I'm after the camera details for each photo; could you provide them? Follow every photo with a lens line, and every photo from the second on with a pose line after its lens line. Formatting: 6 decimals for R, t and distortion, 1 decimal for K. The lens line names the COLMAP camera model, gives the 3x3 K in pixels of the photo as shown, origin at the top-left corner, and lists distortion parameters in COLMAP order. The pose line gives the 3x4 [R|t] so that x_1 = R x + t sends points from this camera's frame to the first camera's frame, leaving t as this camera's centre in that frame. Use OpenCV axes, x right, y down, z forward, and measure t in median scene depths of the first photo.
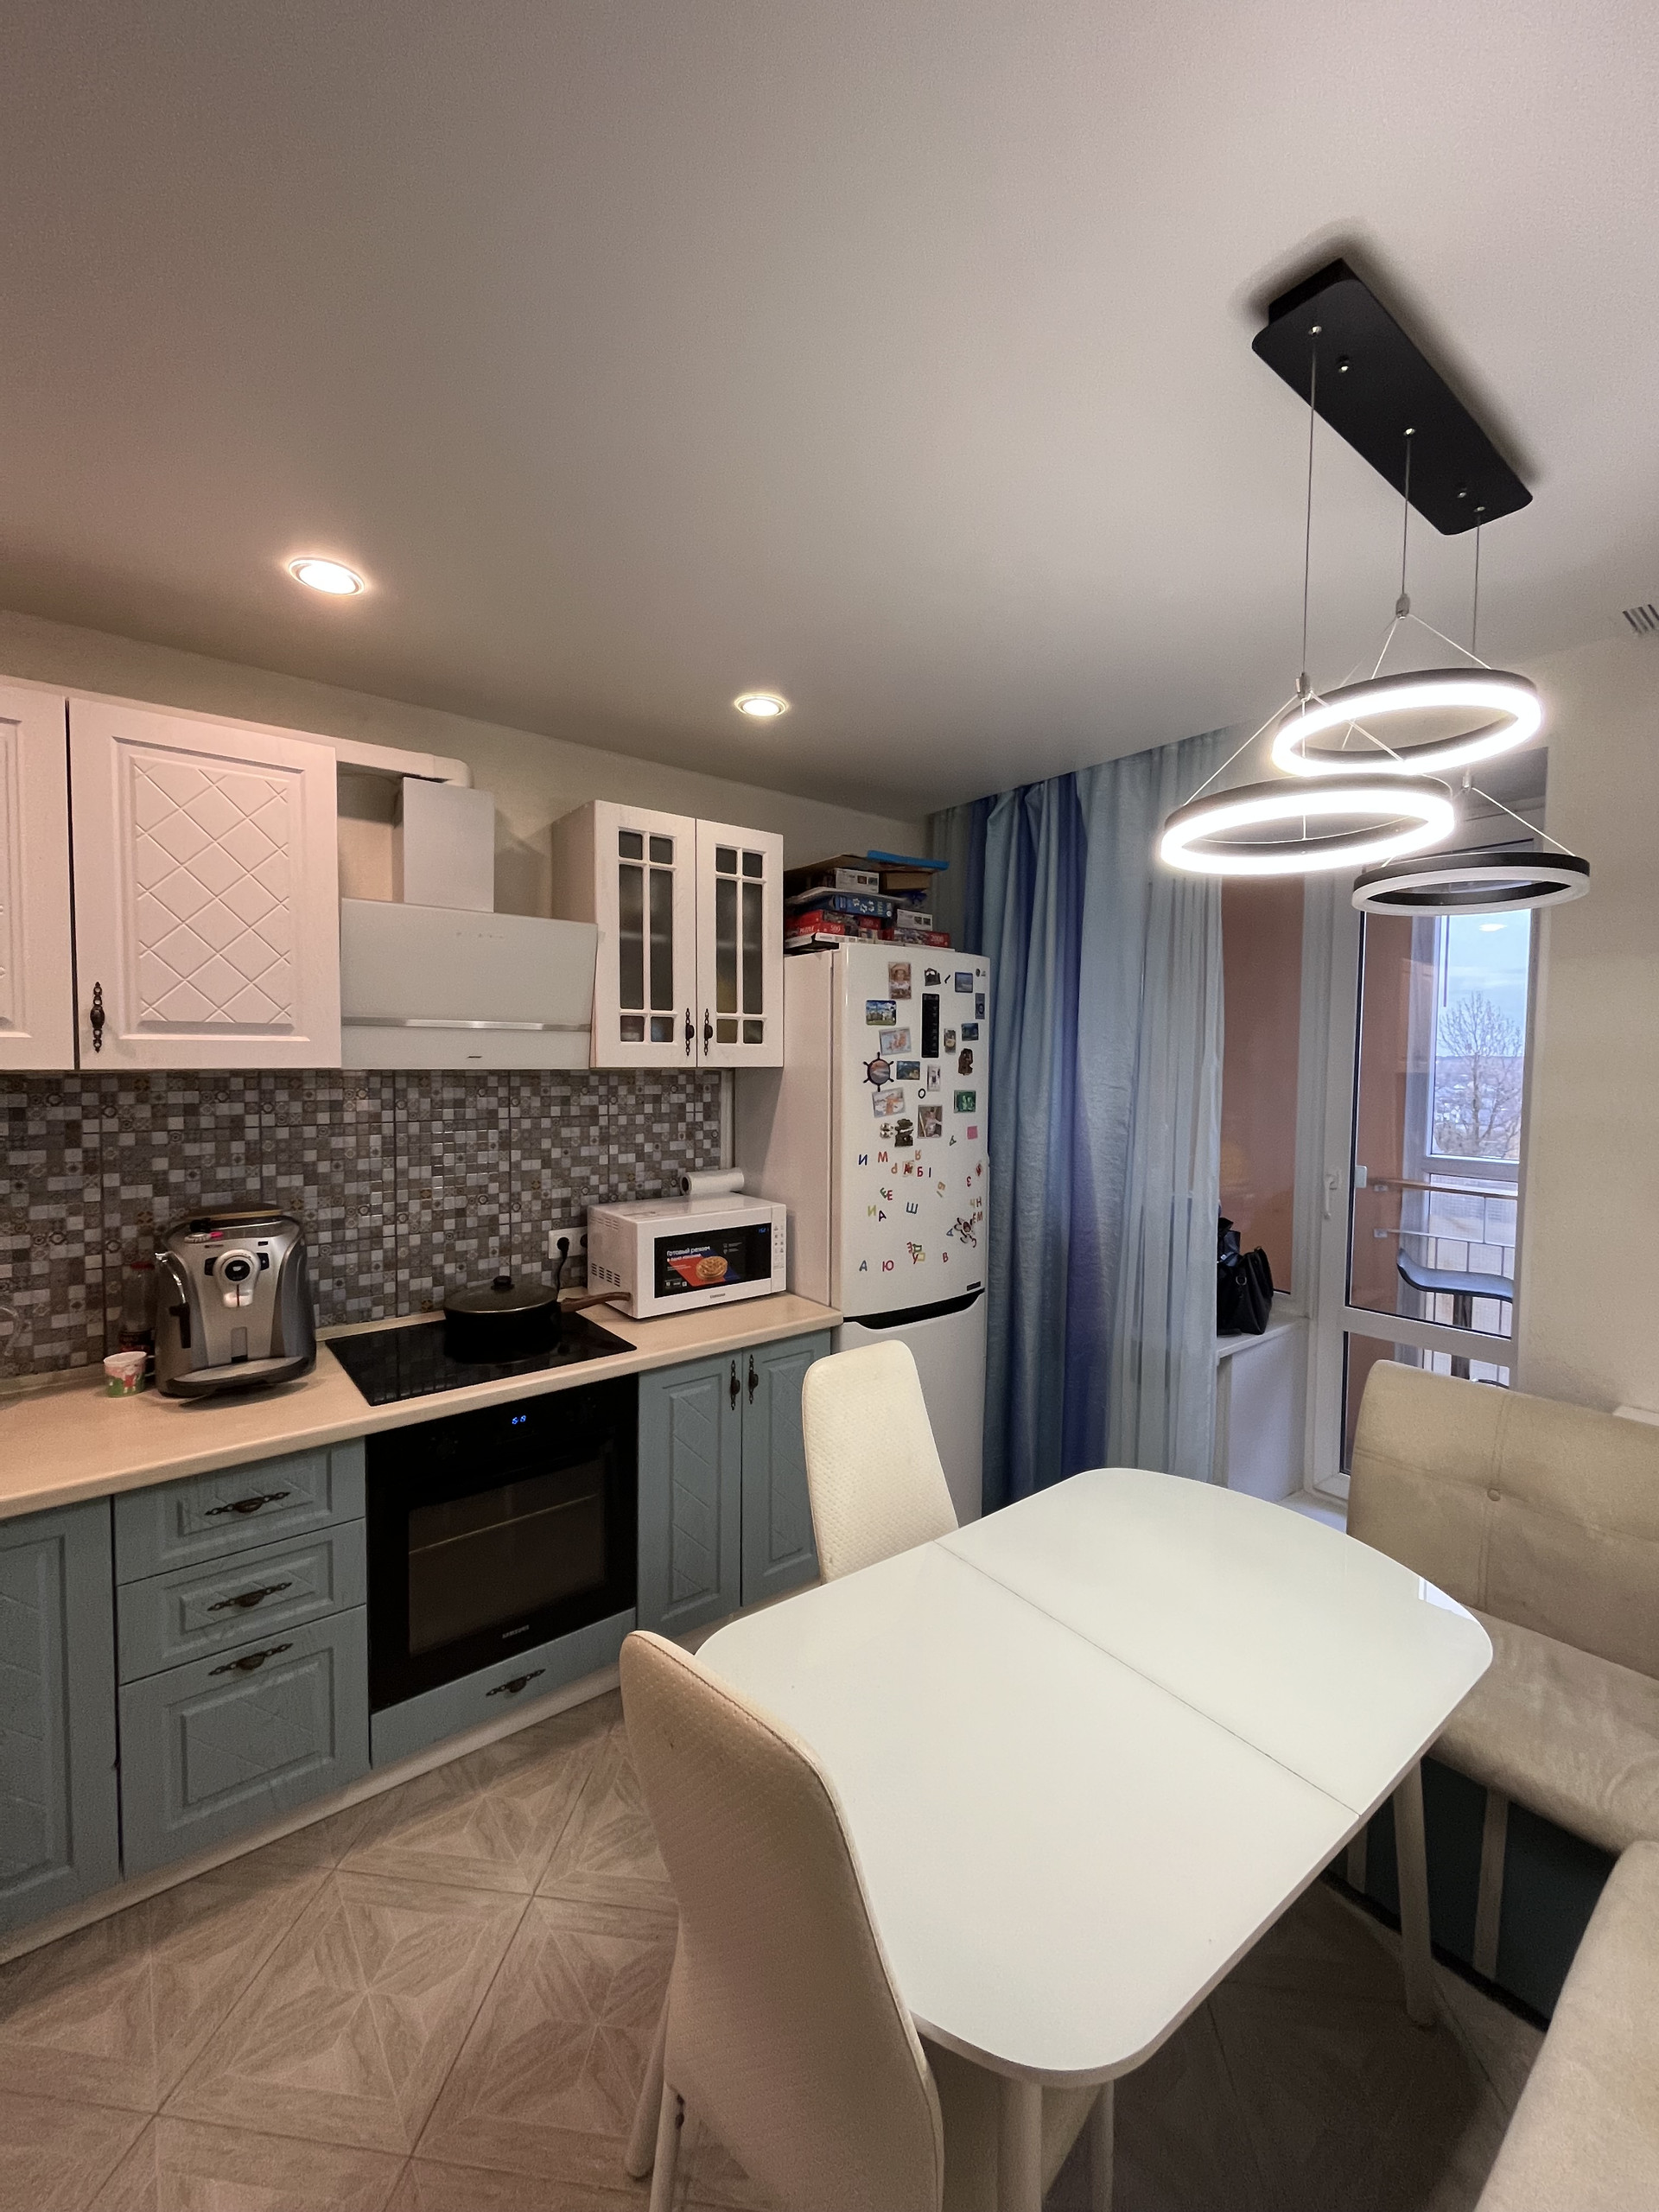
lens RADIAL K [[892.3, 0, 820.9], [0, 892.3, 1095.1], [0, 0, 1]] dist [-0.003432, 0.000748]
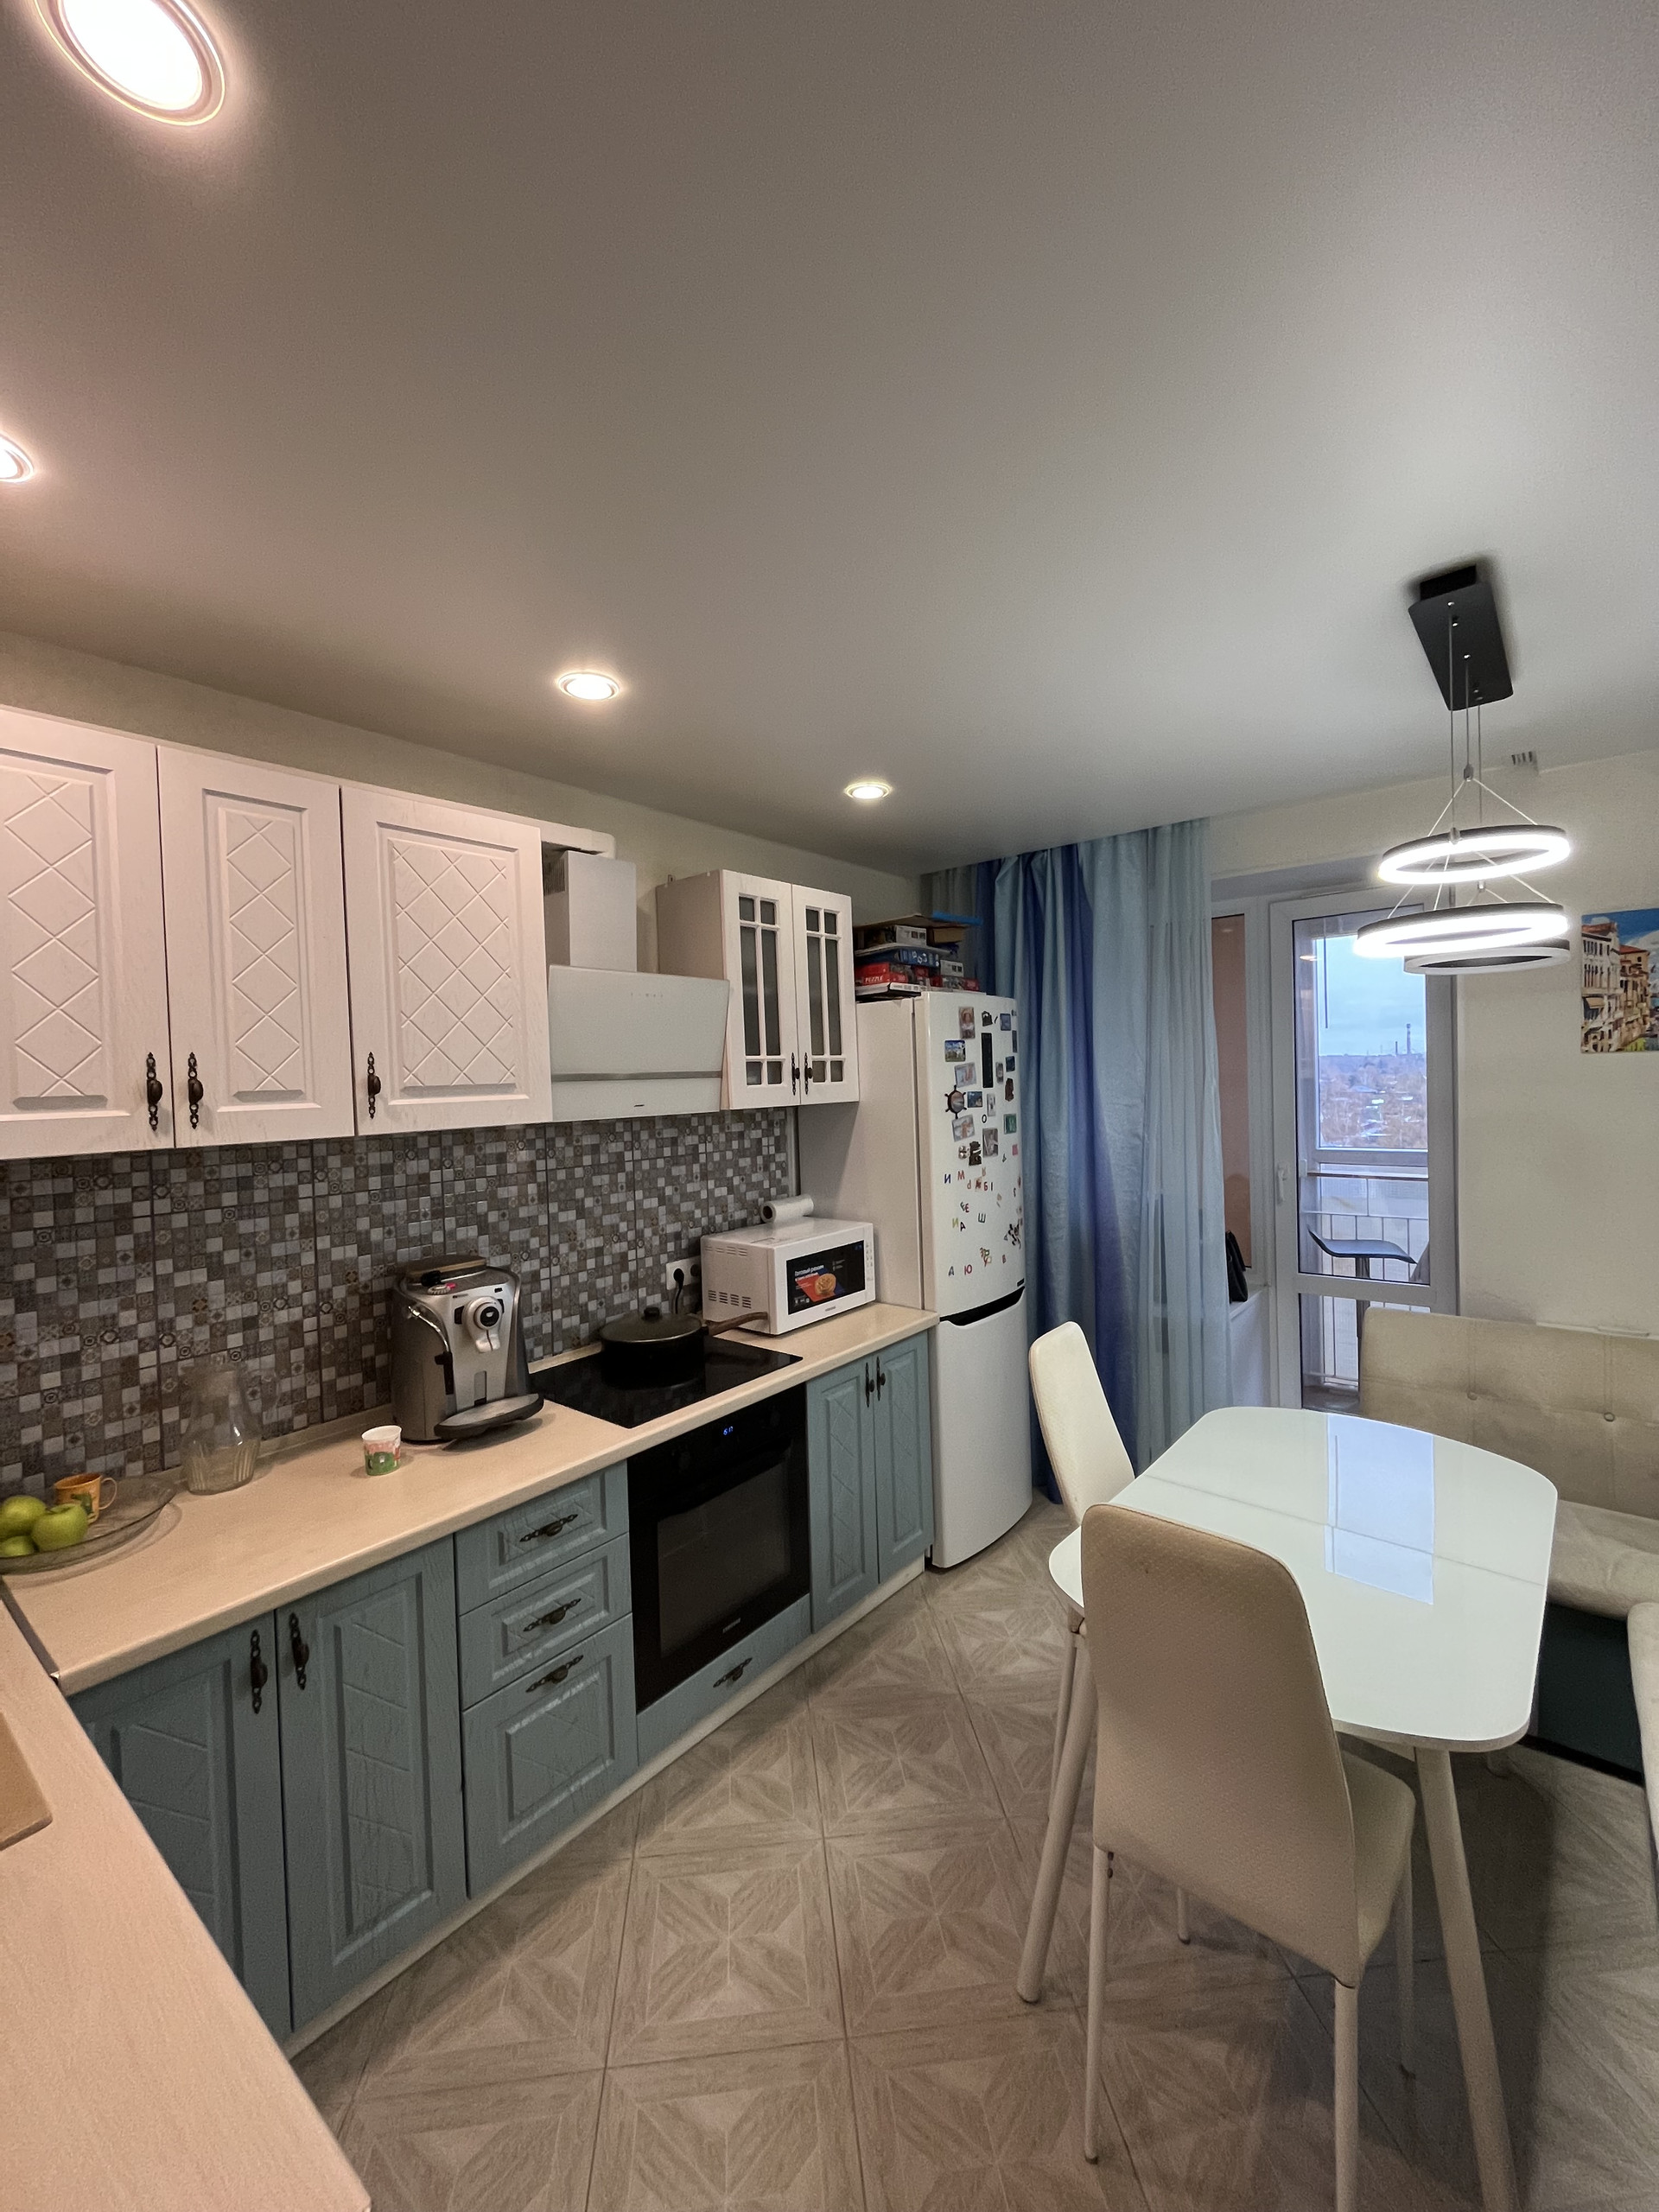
lens RADIAL K [[892.3, 0, 820.9], [0, 892.3, 1095.1], [0, 0, 1]] dist [-0.003432, 0.000748]
pose [[0.977220, -0.043304, 0.207765, -0.354356], [0.048864, 0.998570, -0.021705, -0.018712], [-0.206528, 0.031363, 0.977938, -0.098741]]
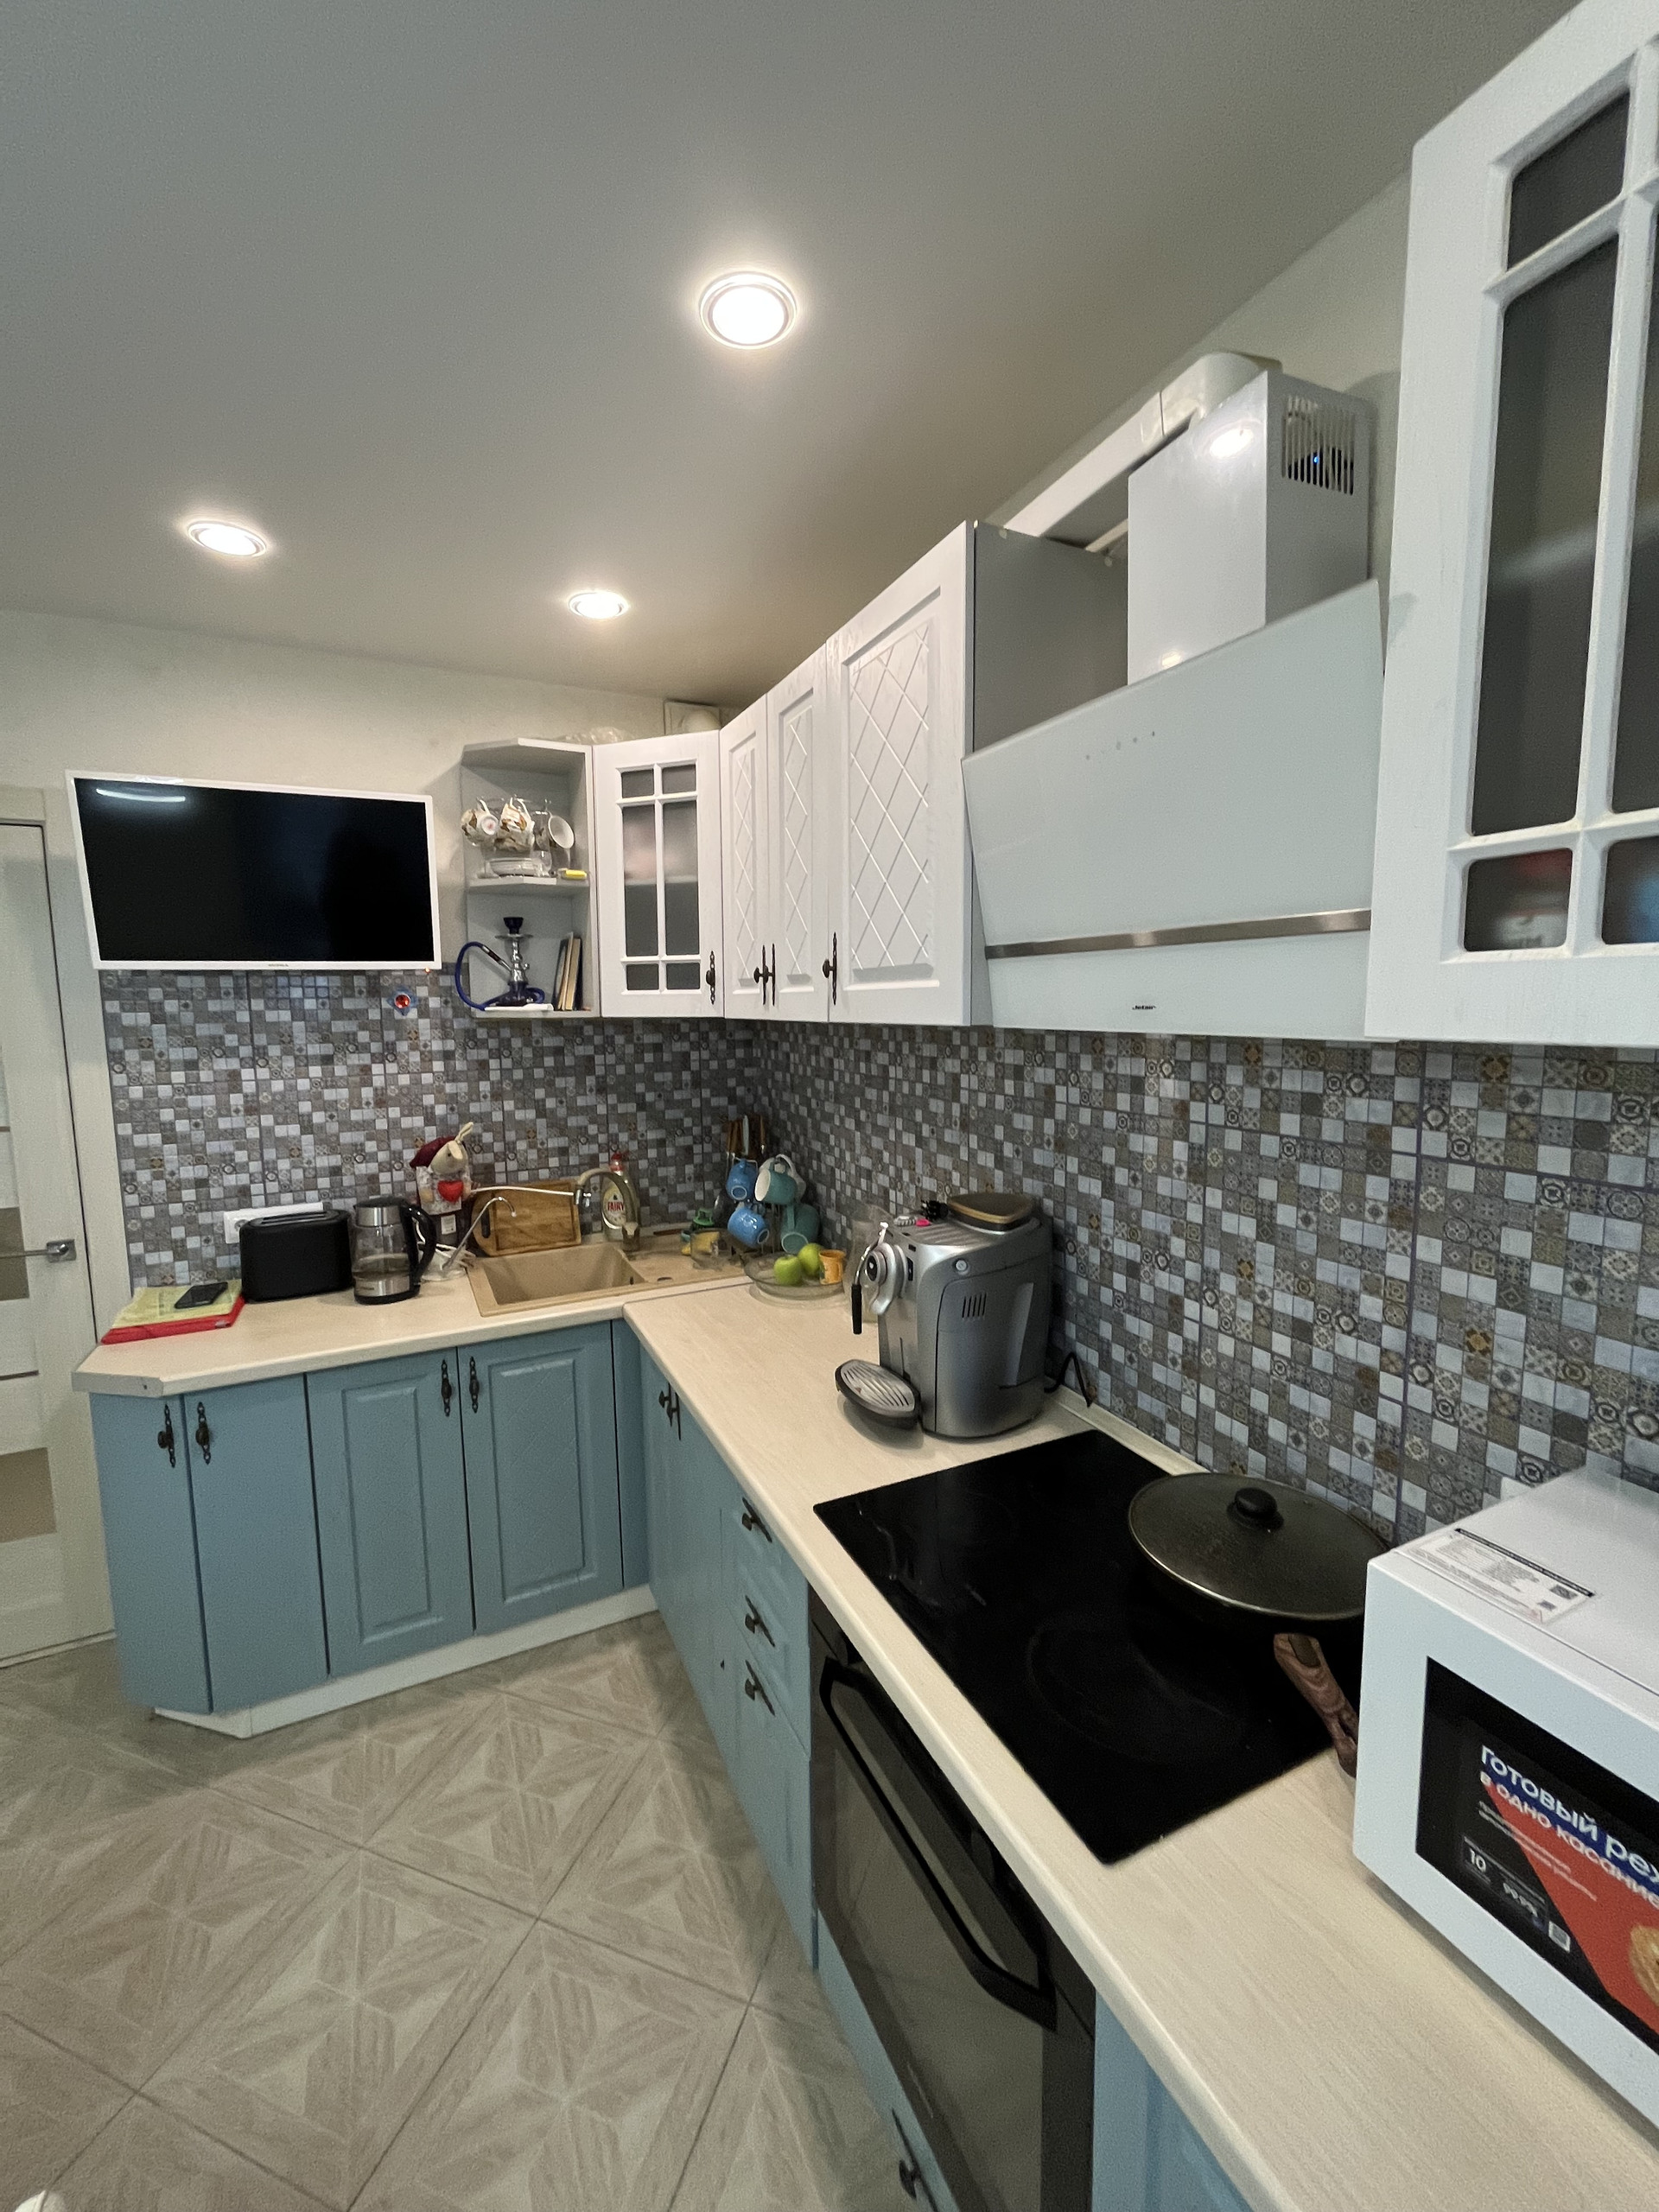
lens RADIAL K [[892.3, 0, 820.9], [0, 892.3, 1095.1], [0, 0, 1]] dist [-0.003432, 0.000748]
pose [[-0.226895, 0.096992, -0.969077, 0.106741], [-0.031517, 0.993776, 0.106843, -0.037133], [0.973409, 0.054785, -0.222426, 0.837488]]
